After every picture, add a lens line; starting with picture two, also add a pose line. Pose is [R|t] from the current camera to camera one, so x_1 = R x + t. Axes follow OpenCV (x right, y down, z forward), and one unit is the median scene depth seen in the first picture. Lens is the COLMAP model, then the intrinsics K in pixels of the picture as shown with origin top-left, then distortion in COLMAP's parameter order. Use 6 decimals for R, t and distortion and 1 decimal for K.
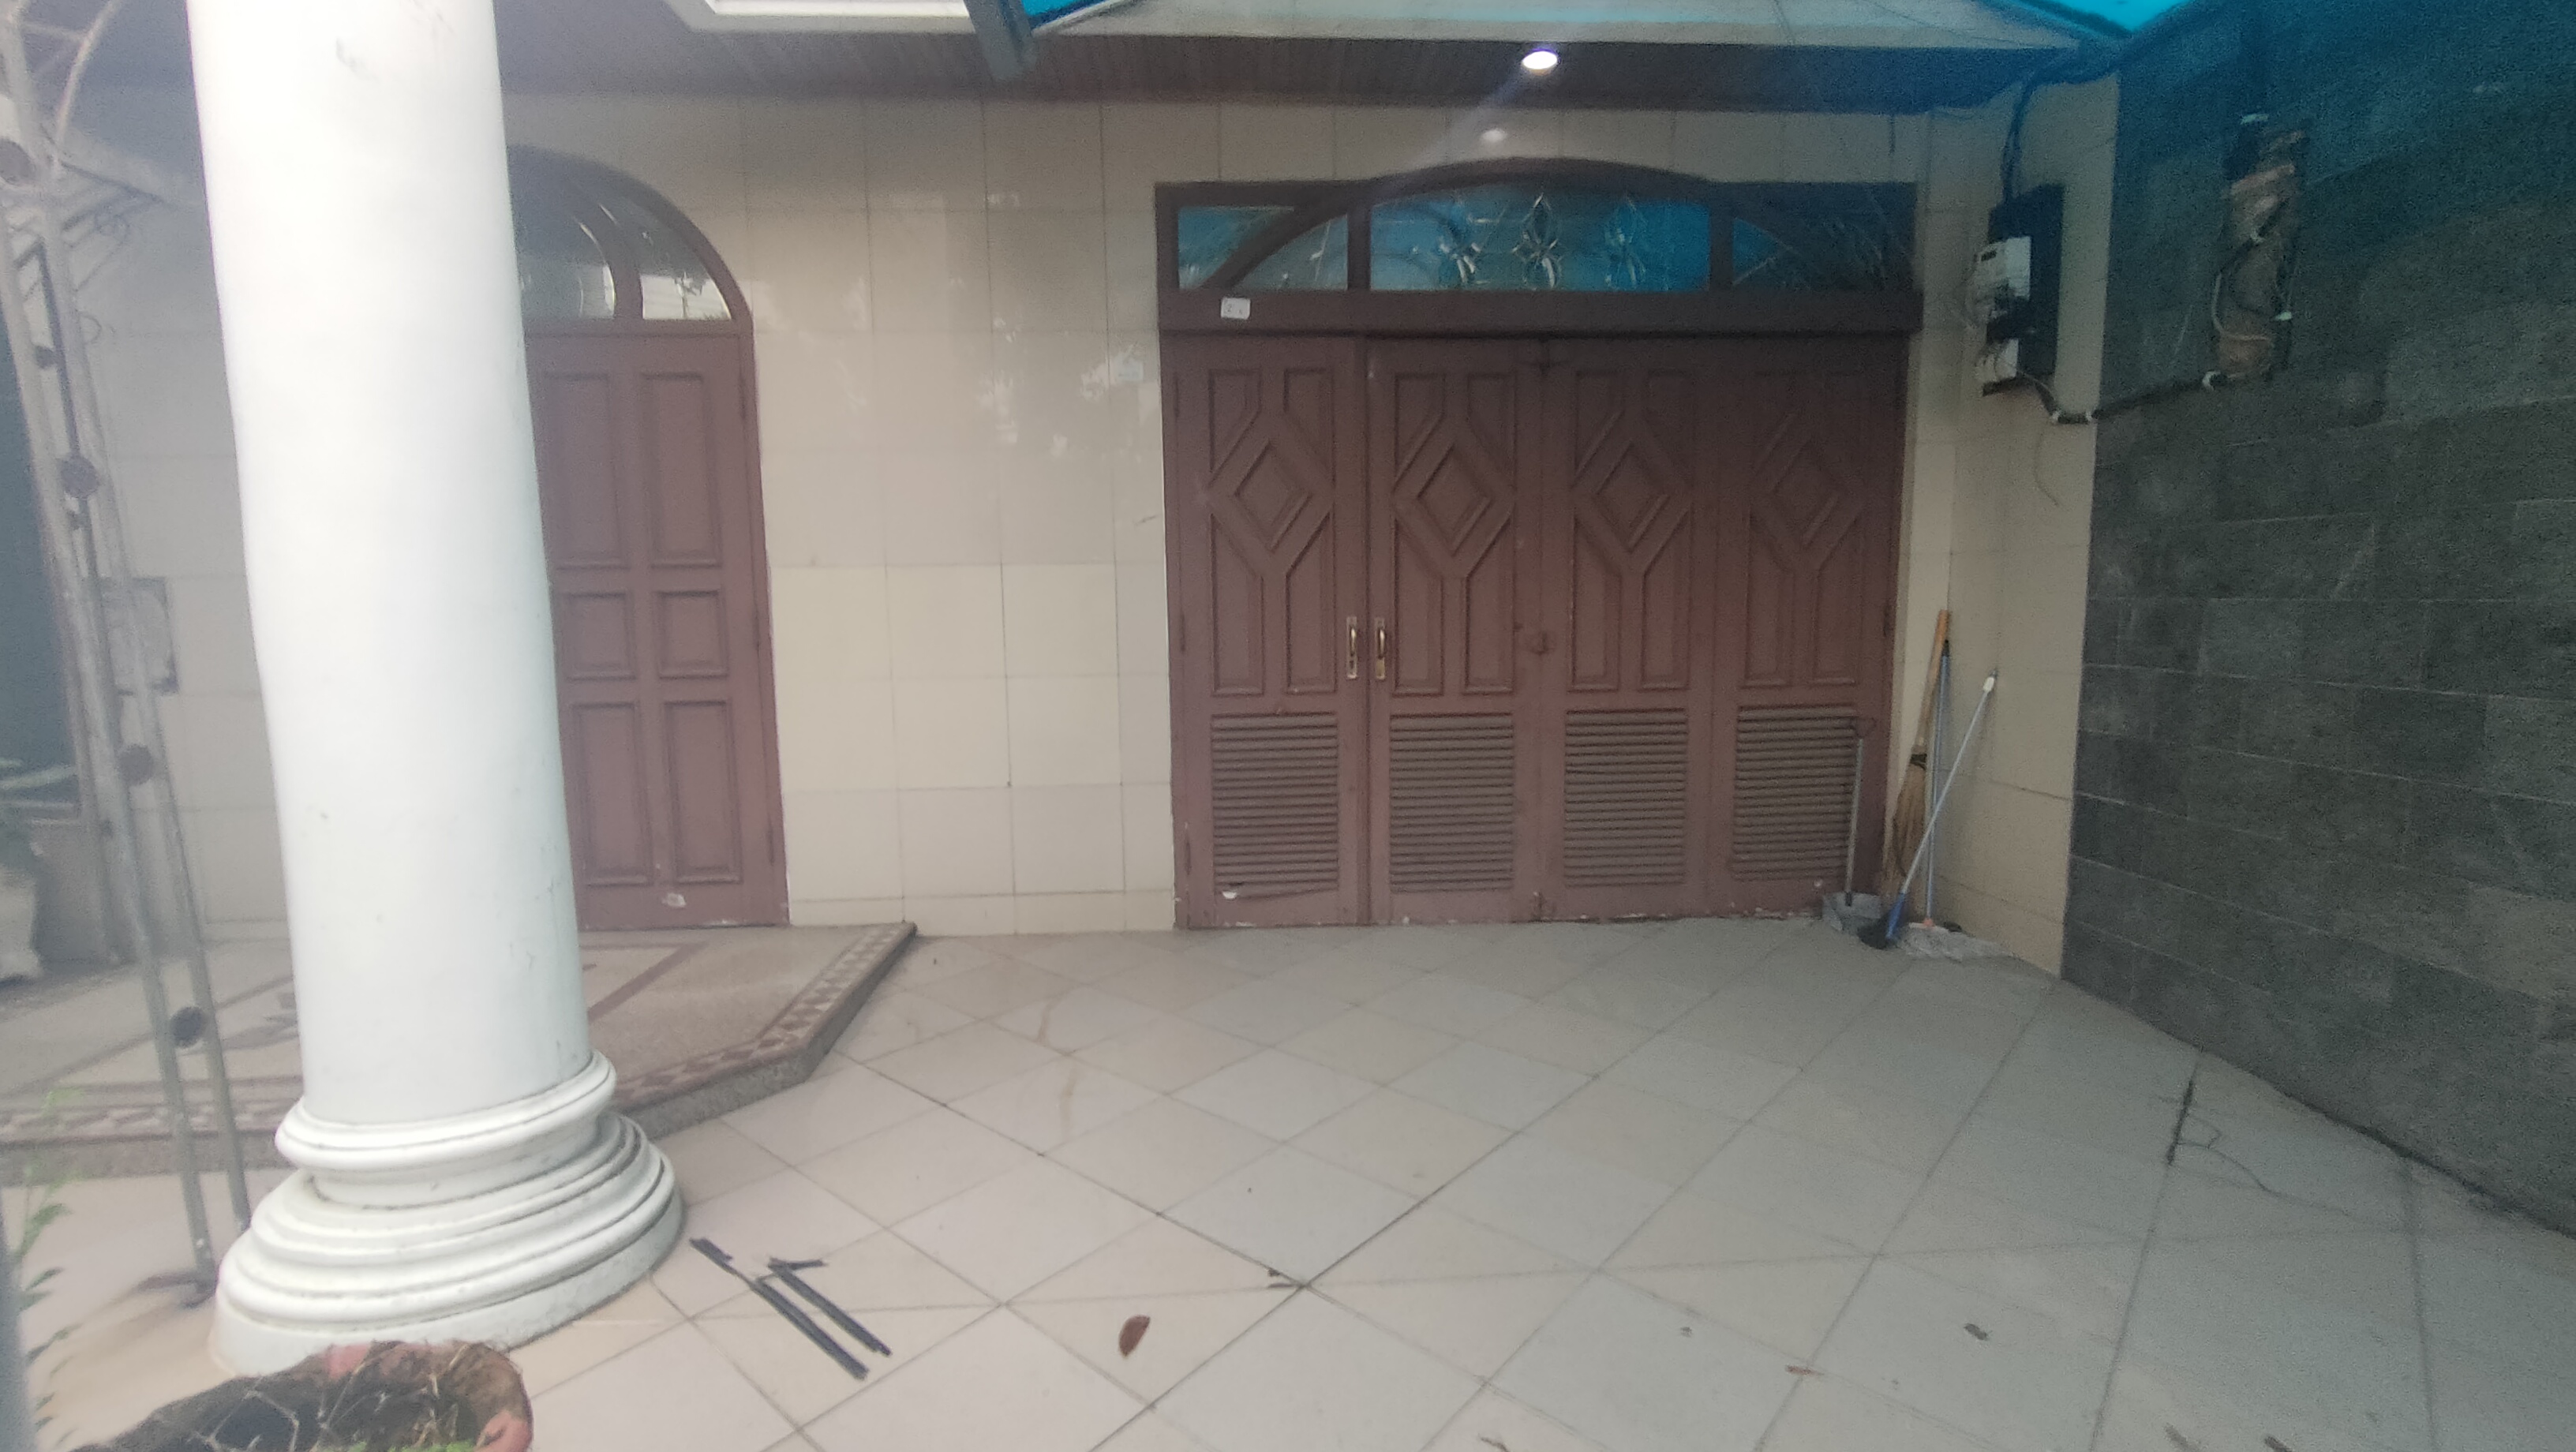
lens RADIAL K [[1191.9, 0, 1289.6], [0, 1191.9, 740.4], [0, 0, 1]] dist [-0.000885, 0.000338]
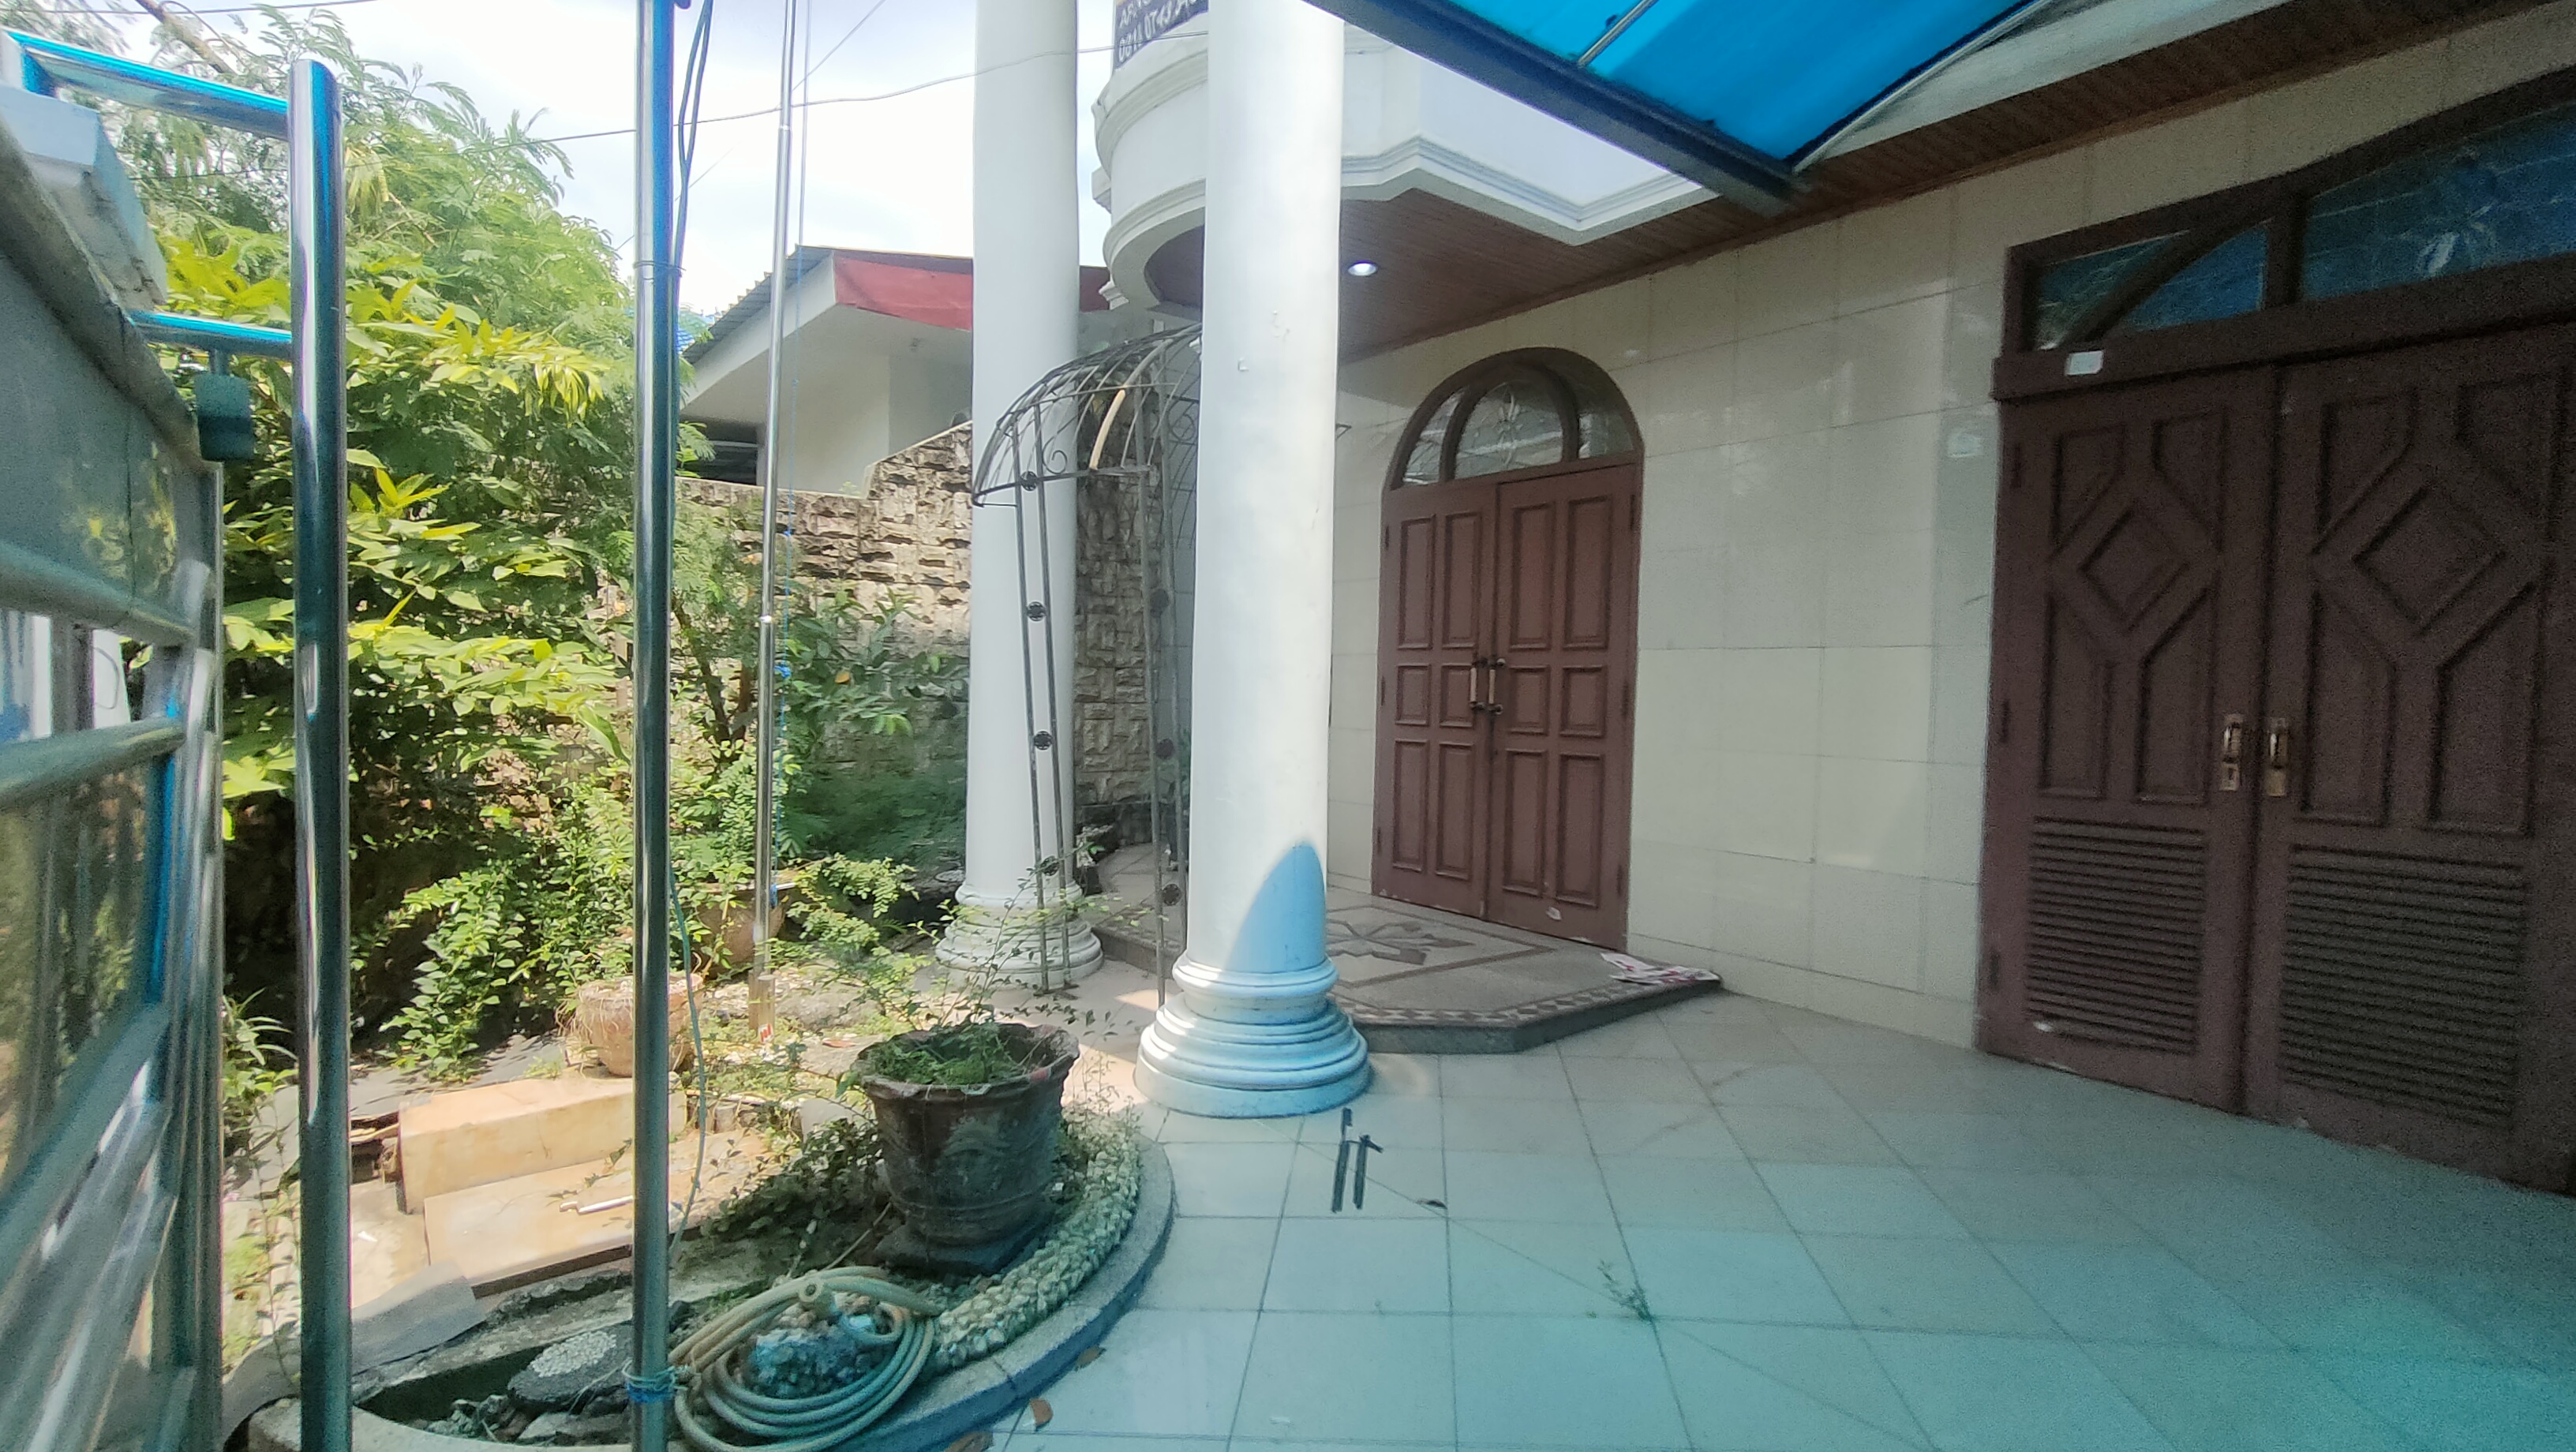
lens RADIAL K [[1191.9, 0, 1289.9], [0, 1191.9, 721.4], [0, 0, 1]] dist [-0.000885, 0.000338]
pose [[0.570145, 0.051442, -0.819932, 0.343738], [-0.124183, 0.991966, -0.024116, -0.001254], [0.812104, 0.115571, 0.571953, 0.036867]]
